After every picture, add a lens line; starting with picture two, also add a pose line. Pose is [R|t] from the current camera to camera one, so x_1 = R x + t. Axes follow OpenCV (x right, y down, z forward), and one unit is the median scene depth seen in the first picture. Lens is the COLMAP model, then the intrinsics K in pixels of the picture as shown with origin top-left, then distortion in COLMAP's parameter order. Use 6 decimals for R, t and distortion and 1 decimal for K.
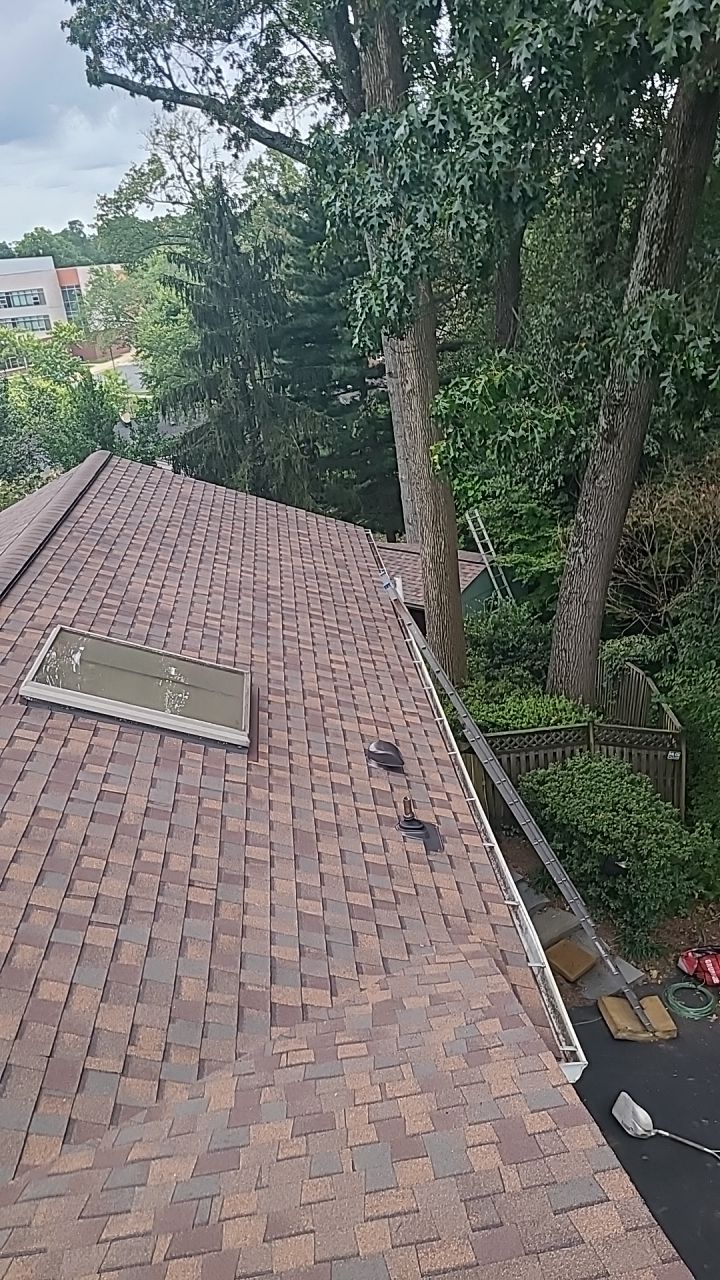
lens RADIAL K [[919.4, 0, 355.3], [0, 919.4, 647.0], [0, 0, 1]] dist [0.039454, -0.024249]
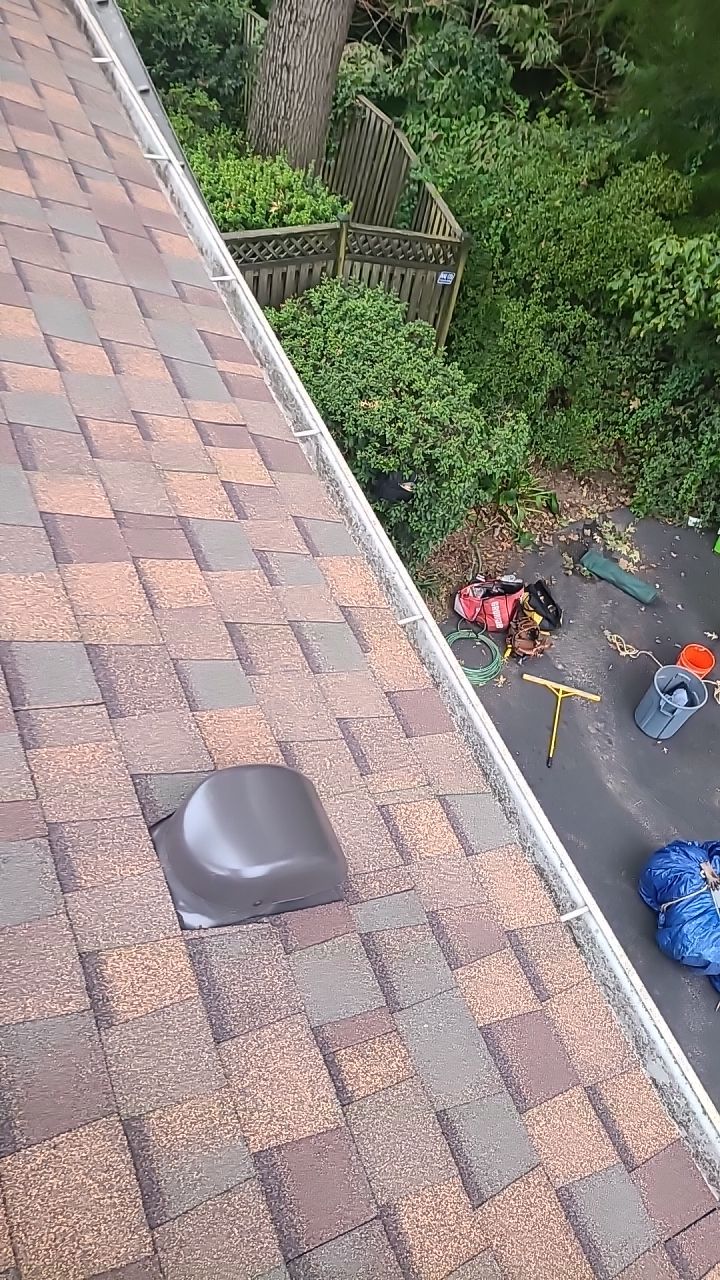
lens RADIAL K [[919.4, 0, 349.5], [0, 919.4, 644.7], [0, 0, 1]] dist [0.039454, -0.024249]
pose [[0.915113, -0.127548, 0.382491, -0.008247], [-0.107559, 0.837042, 0.536462, -0.011831], [-0.388586, -0.532064, 0.752269, 0.395569]]
